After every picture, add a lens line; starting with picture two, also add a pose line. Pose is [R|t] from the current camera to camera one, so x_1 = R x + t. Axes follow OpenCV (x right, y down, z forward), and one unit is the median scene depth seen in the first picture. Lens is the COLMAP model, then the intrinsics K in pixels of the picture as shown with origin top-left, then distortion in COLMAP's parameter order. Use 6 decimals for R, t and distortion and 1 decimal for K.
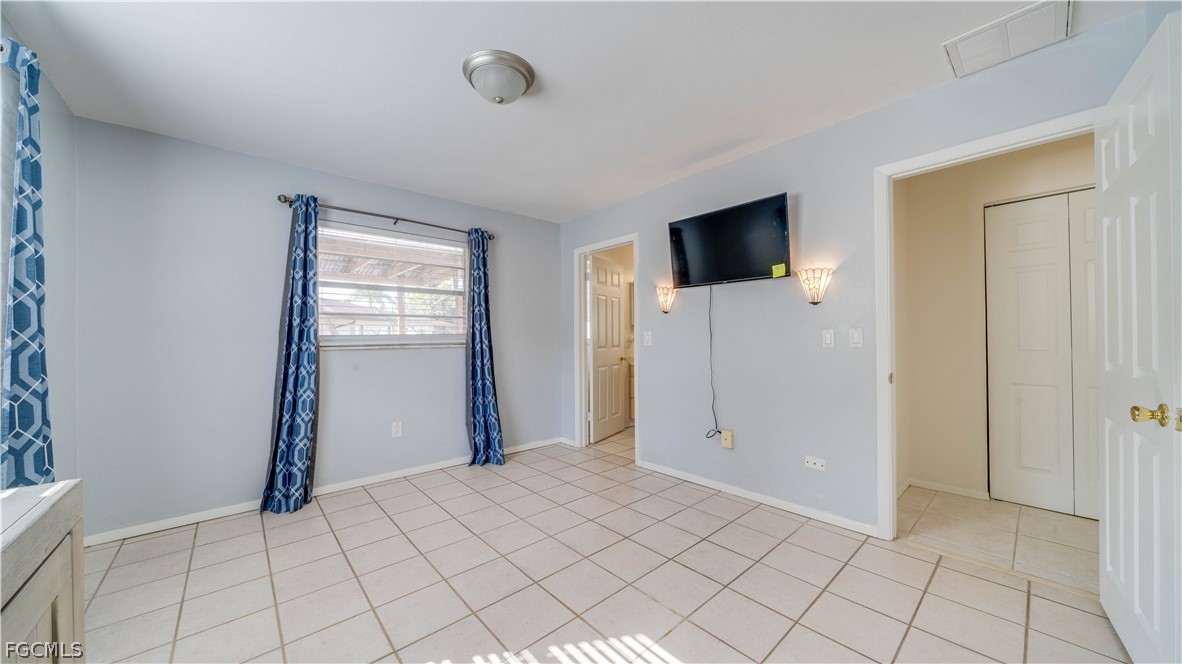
lens RADIAL K [[404.4, 0, 589.4], [0, 404.4, 339.5], [0, 0, 1]] dist [-0.005800, -0.000001]
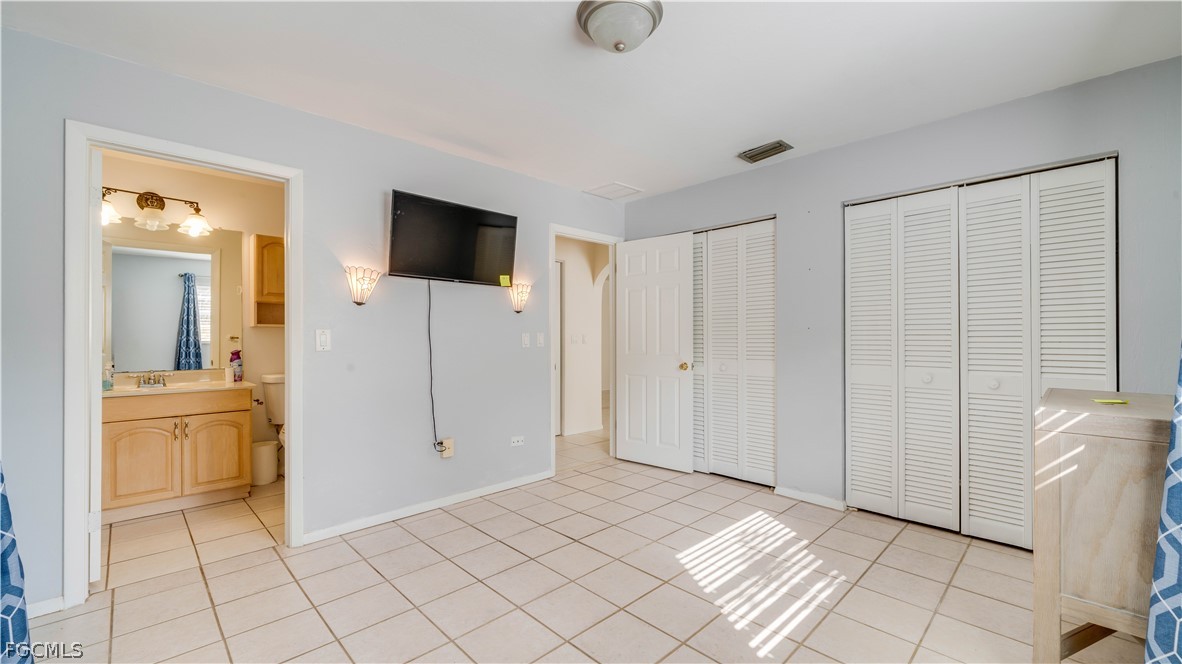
lens RADIAL K [[466.1, 0, 594.9], [0, 466.1, 338.2], [0, 0, 1]] dist [-0.014850, -0.000005]
pose [[-0.062272, 0.010967, 0.997999, -0.738725], [0.004863, 0.999931, -0.010685, 0.006079], [-0.998047, 0.004188, -0.062321, 0.709070]]
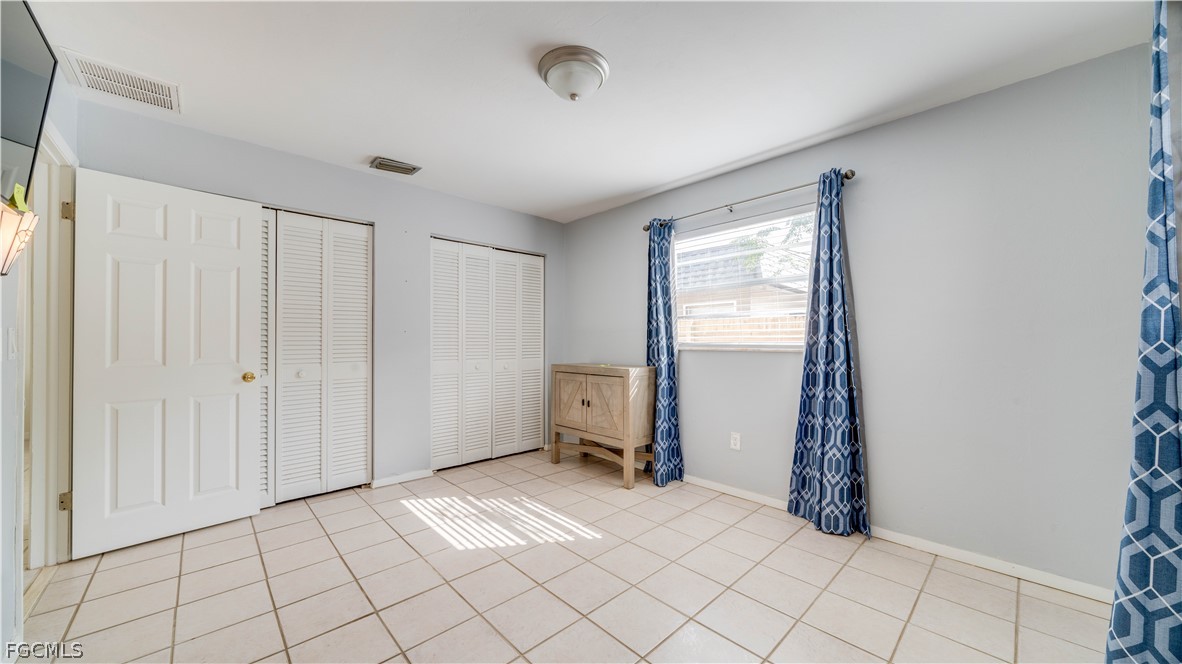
lens RADIAL K [[404.4, 0, 589.4], [0, 404.4, 339.5], [0, 0, 1]] dist [-0.005800, -0.000001]
pose [[-0.999345, 0.011066, -0.034462, -0.146922], [0.011033, 0.999938, 0.001147, -0.000951], [0.034472, 0.000766, -0.999405, 1.259038]]
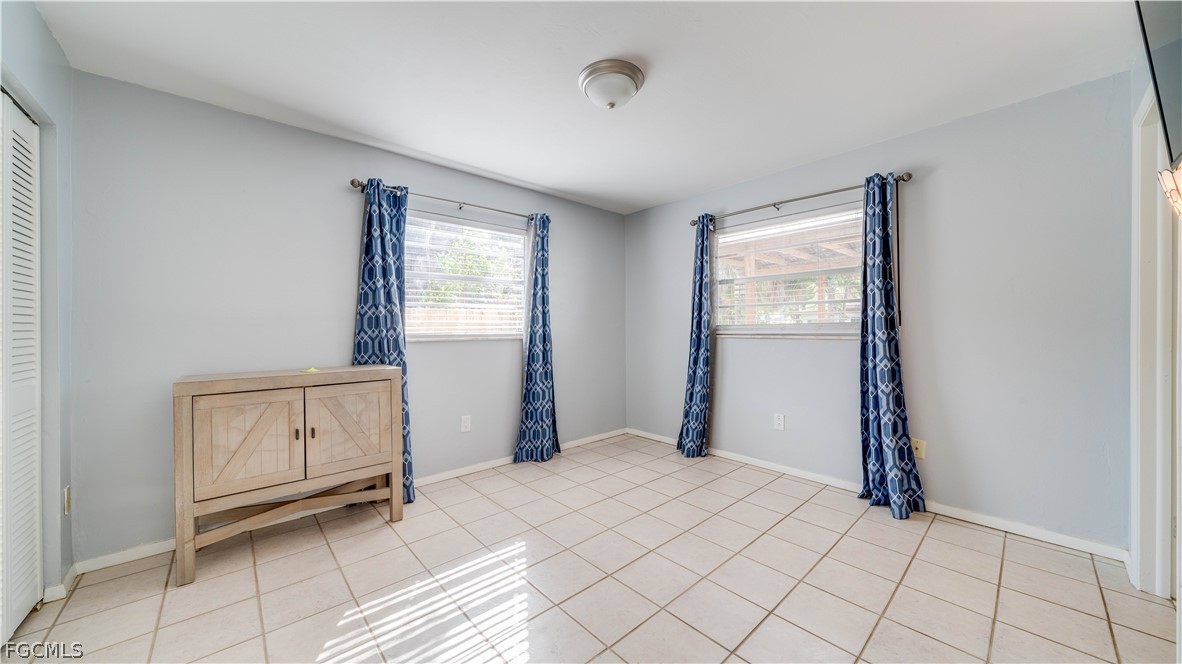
lens RADIAL K [[397.5, 0, 582.1], [0, 397.5, 330.4], [0, 0, 1]] dist [-0.025976, -0.000001]
pose [[-0.011540, 0.017439, -0.999781, 0.514664], [-0.002600, 0.999844, 0.017470, -0.013224], [0.999930, 0.002801, -0.011493, 0.589268]]
